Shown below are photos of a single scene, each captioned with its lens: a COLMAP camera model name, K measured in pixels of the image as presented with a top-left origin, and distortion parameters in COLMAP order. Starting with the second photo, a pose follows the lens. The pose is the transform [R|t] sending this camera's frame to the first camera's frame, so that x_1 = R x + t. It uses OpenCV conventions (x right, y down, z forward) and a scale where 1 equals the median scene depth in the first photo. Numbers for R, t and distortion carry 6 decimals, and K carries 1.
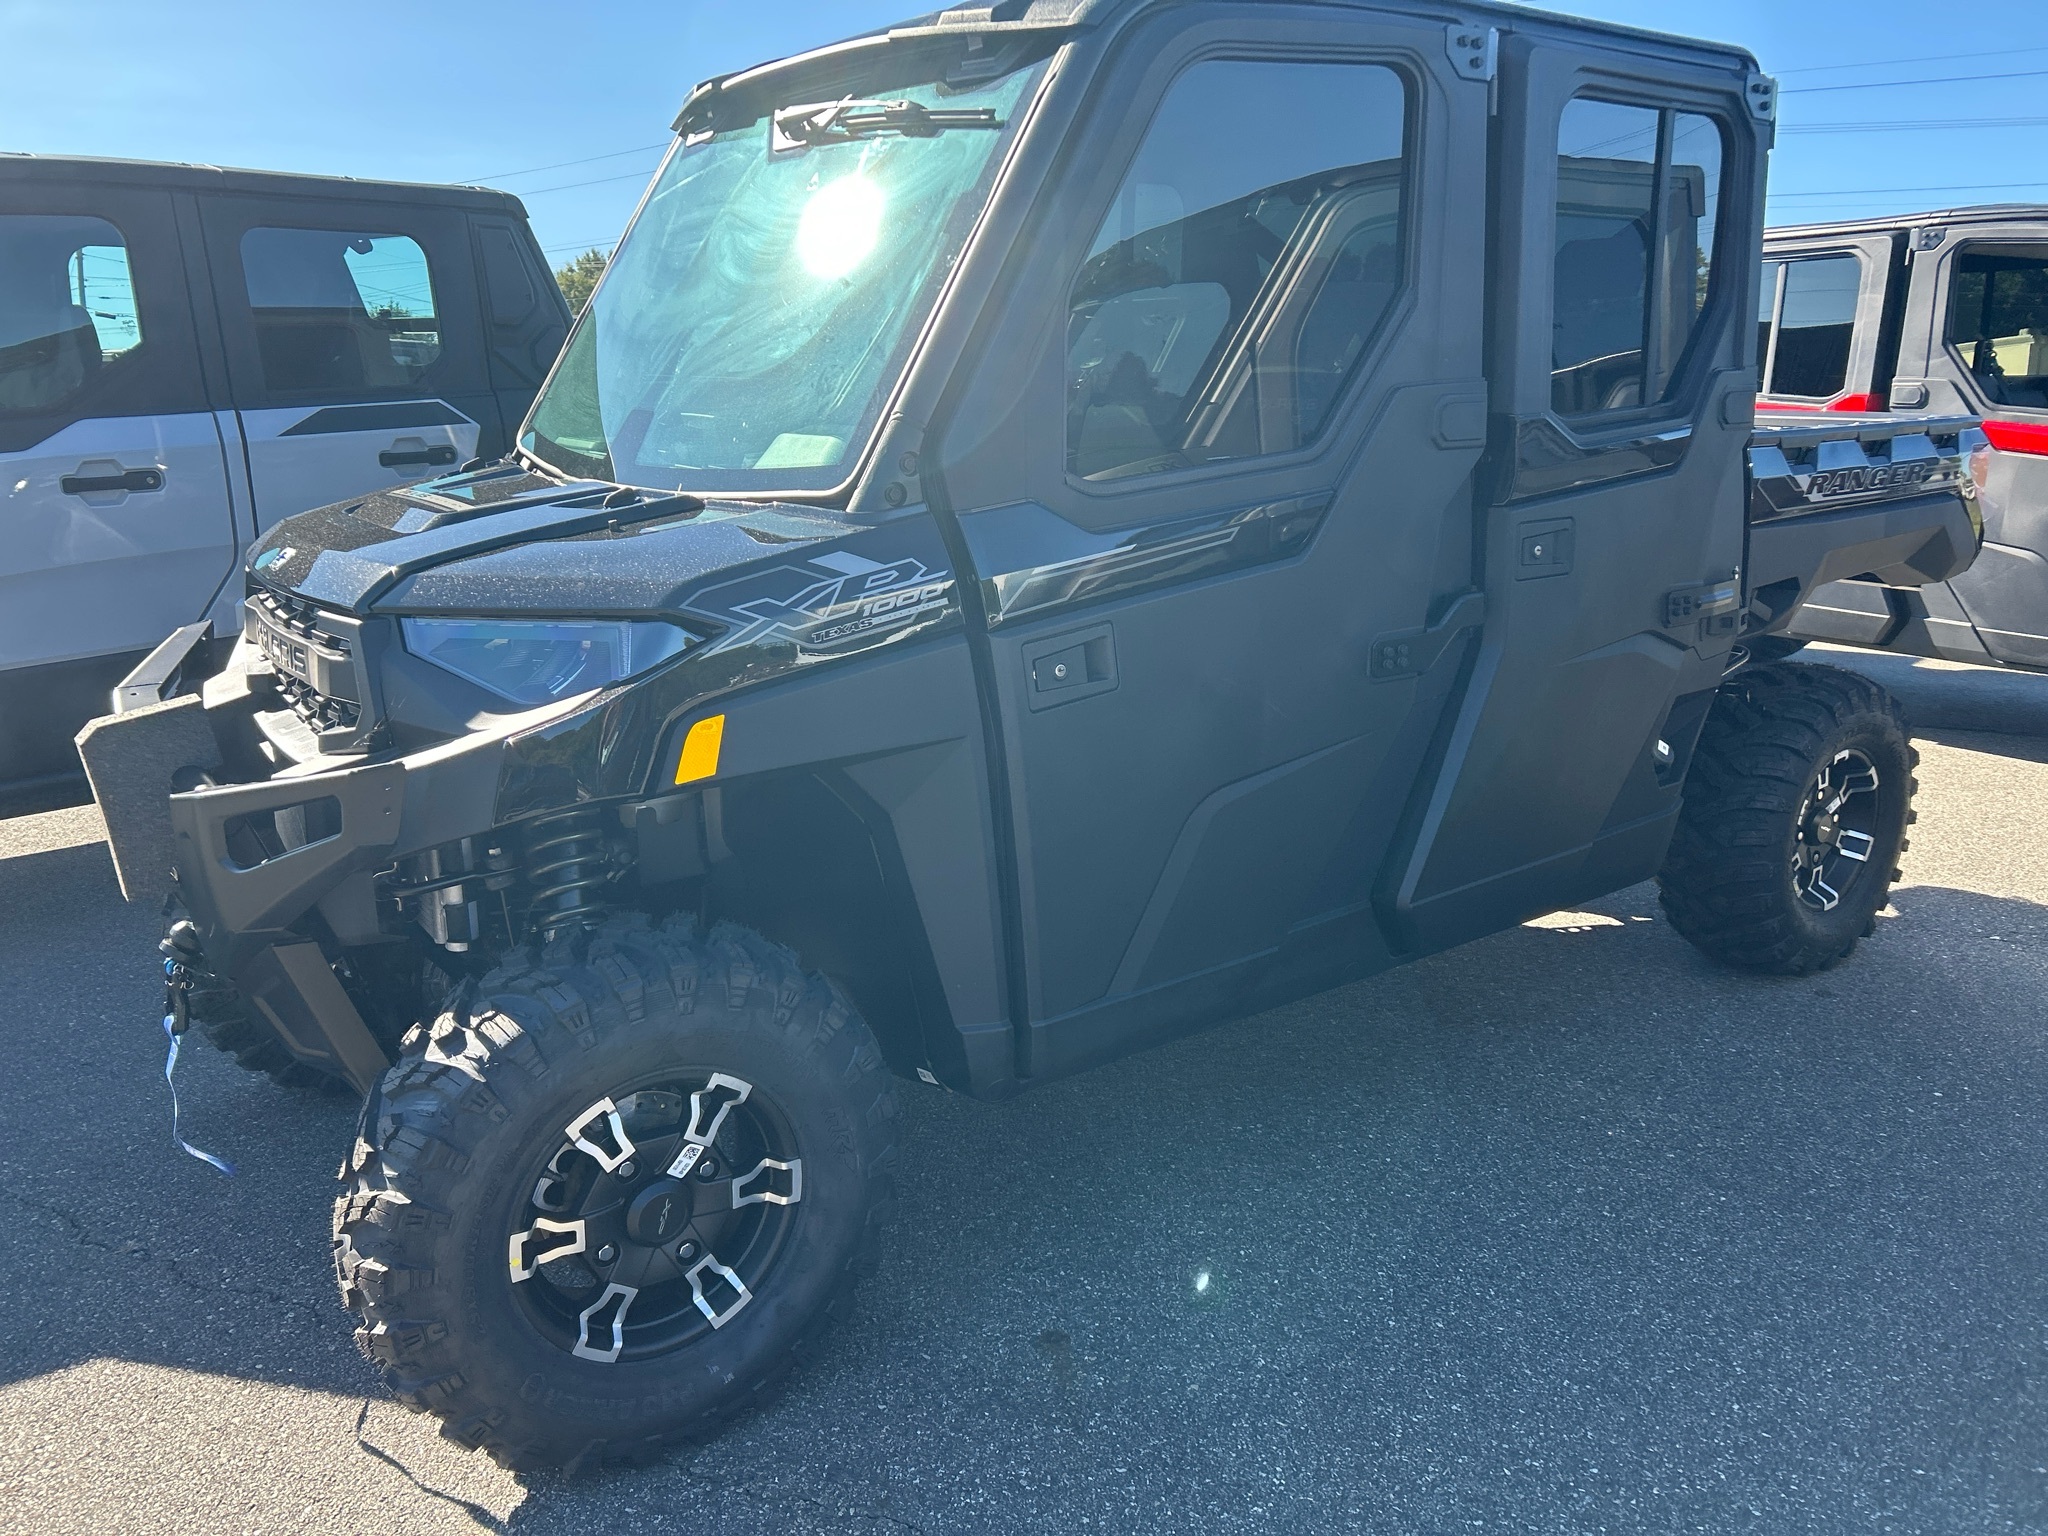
lens RADIAL K [[1606.4, 0, 1027.8], [0, 1606.4, 741.7], [0, 0, 1]] dist [0.018238, 0.005121]
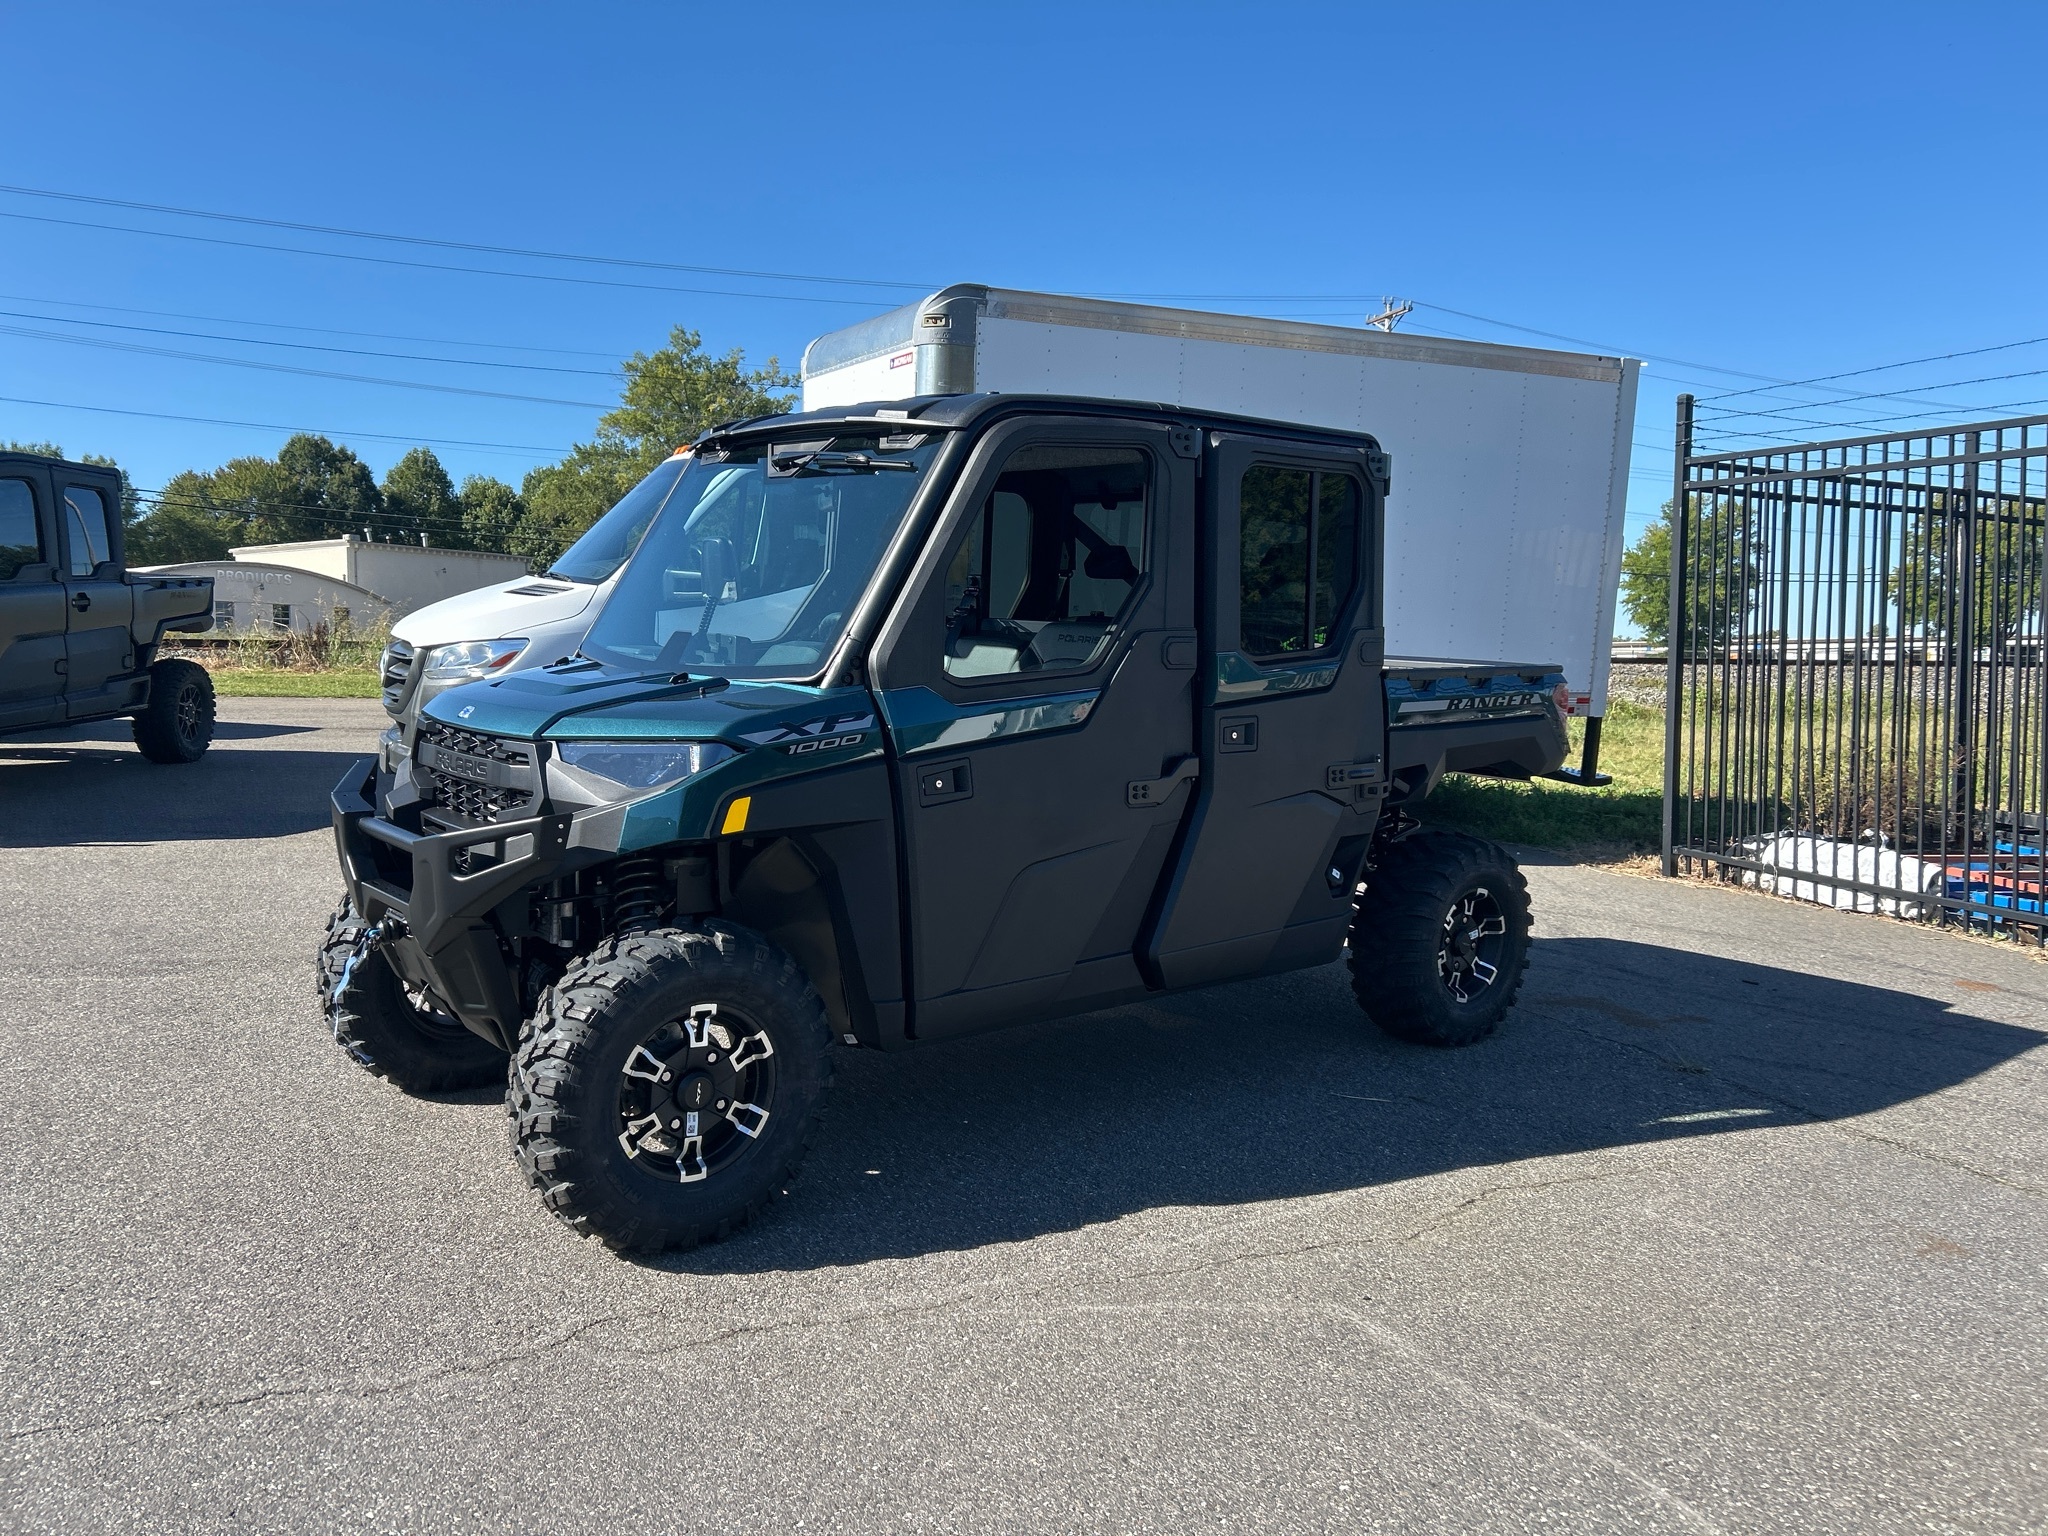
lens RADIAL K [[1642.8, 0, 1024.0], [0, 1642.8, 768.0], [0, 0, 1]] dist [0.112463, -0.136580]
pose [[0.996554, 0.024808, 0.079153, -0.027933], [-0.013623, 0.990222, -0.138837, 0.168447], [-0.081823, 0.137280, 0.987147, -0.693493]]
